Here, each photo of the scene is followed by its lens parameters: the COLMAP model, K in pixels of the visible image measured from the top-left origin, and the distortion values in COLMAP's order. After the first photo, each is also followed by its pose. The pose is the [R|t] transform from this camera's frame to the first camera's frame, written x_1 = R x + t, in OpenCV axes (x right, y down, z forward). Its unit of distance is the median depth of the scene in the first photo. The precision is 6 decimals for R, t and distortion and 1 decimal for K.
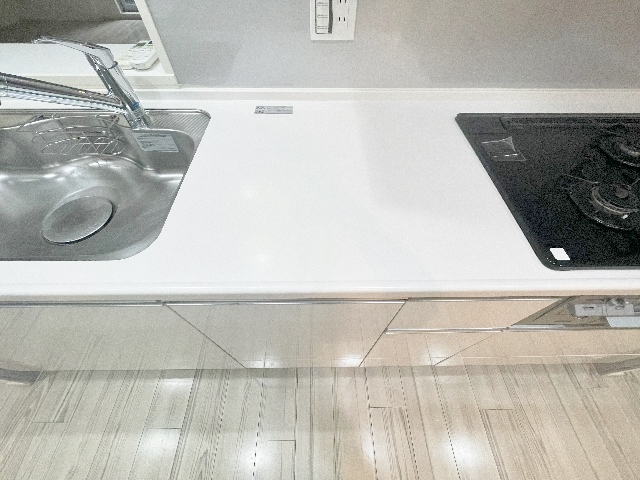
lens RADIAL K [[260.9, 0, 320.0], [0, 260.9, 242.7], [0, 0, 1]] dist [-0.002154, -0.000365]
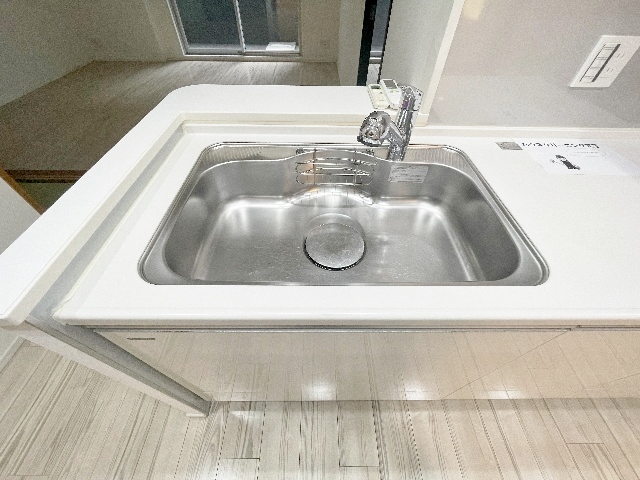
lens RADIAL K [[258.1, 0, 318.3], [0, 258.1, 240.2], [0, 0, 1]] dist [-0.000206, 0.000126]
pose [[0.999878, 0.012796, 0.008992, -0.437122], [-0.011744, 0.994005, -0.108705, 0.002219], [-0.010329, 0.108586, 0.994033, -0.006036]]
